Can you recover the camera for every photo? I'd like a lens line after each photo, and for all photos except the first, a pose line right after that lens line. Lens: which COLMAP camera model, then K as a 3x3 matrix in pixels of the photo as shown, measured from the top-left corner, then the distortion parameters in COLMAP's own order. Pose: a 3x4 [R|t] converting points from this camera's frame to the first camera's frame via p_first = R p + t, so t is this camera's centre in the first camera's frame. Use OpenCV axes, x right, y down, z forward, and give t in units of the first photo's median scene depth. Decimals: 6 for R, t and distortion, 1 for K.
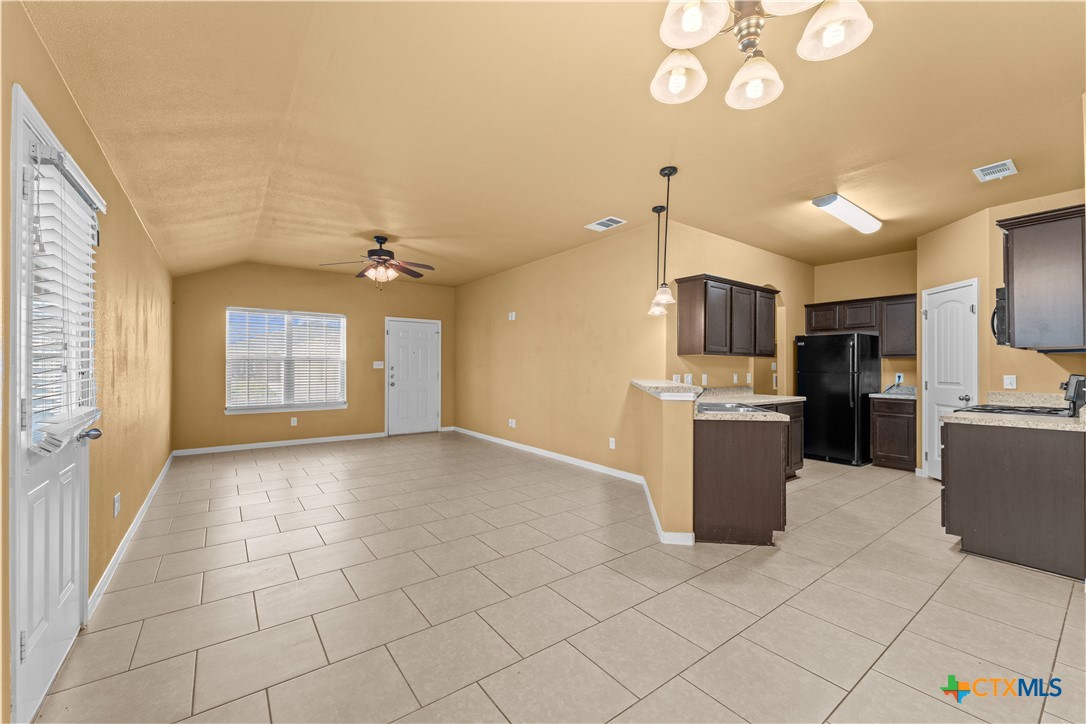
lens RADIAL K [[434.4, 0, 545.8], [0, 434.4, 363.4], [0, 0, 1]] dist [0.001741, -0.000630]
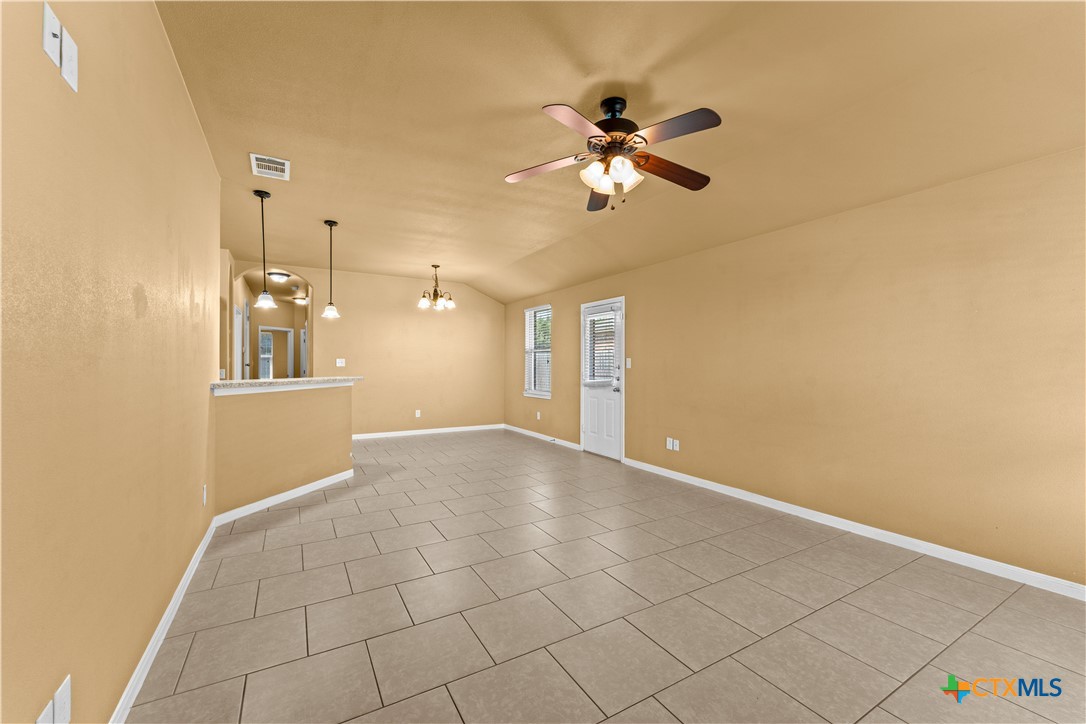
lens RADIAL K [[434.4, 0, 542.9], [0, 434.4, 363.3], [0, 0, 1]] dist [0.001741, -0.000630]
pose [[-0.993091, -0.005041, 0.117240, -0.364922], [-0.006369, 0.999920, -0.010955, 0.009890], [-0.117175, -0.011626, -0.993043, 1.514520]]
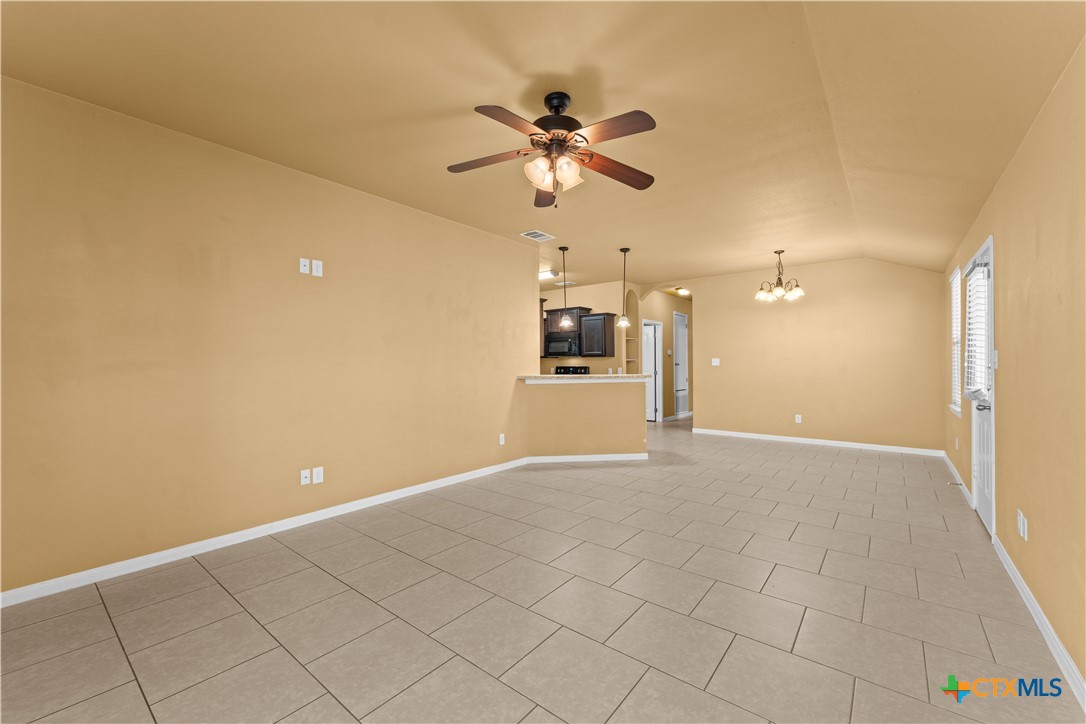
lens RADIAL K [[434.4, 0, 542.2], [0, 434.4, 362.6], [0, 0, 1]] dist [0.001741, -0.000630]
pose [[-0.248240, 0.001195, 0.968698, -0.856560], [-0.004176, 0.999989, -0.002303, 0.004822], [-0.968690, -0.004617, -0.248232, 1.150422]]
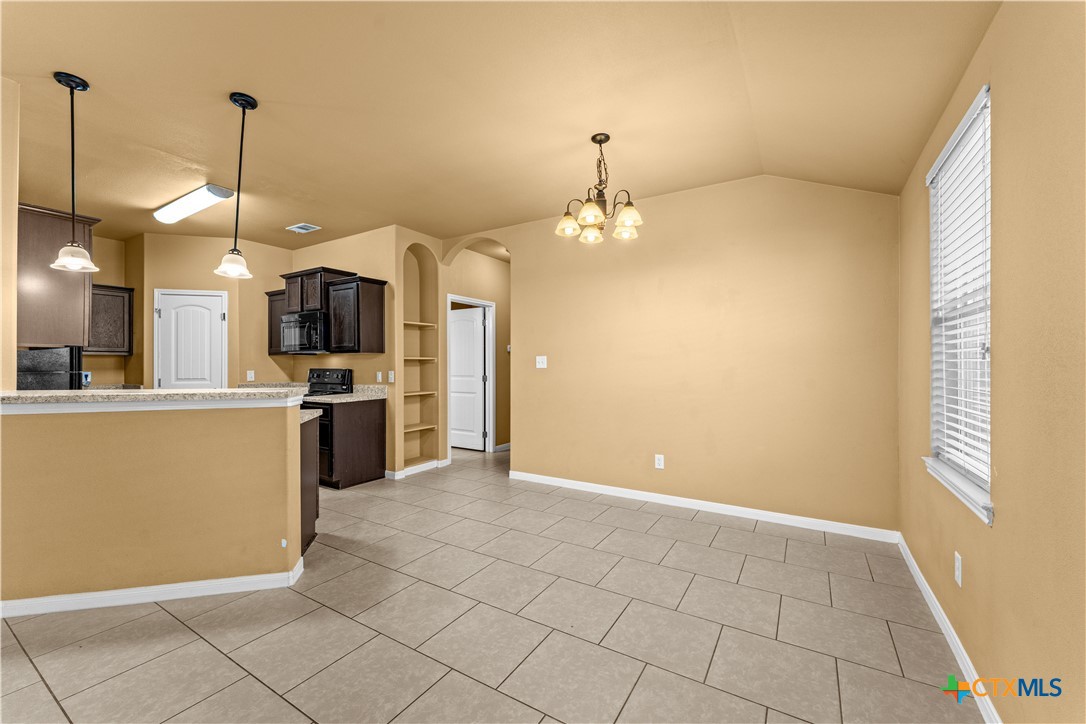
lens RADIAL K [[434.4, 0, 540.0], [0, 434.4, 364.7], [0, 0, 1]] dist [0.001741, -0.000630]
pose [[-0.366152, -0.002344, 0.930552, -0.391576], [-0.007418, 0.999972, -0.000400, 0.002210], [-0.930526, -0.007050, -0.366159, 0.530023]]
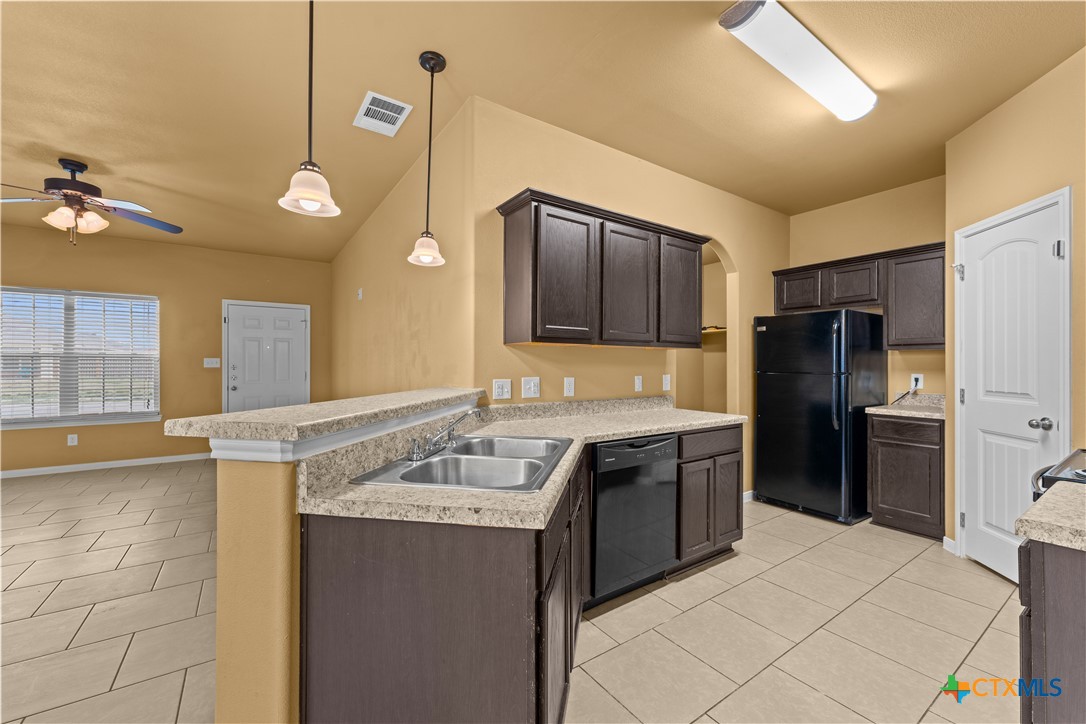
lens RADIAL K [[434.4, 0, 546.4], [0, 434.4, 361.8], [0, 0, 1]] dist [0.001741, -0.000630]
pose [[0.999272, -0.002629, -0.038056, 0.341034], [0.002708, 0.999994, 0.002032, 0.002662], [0.038050, -0.002134, 0.999274, 0.396987]]
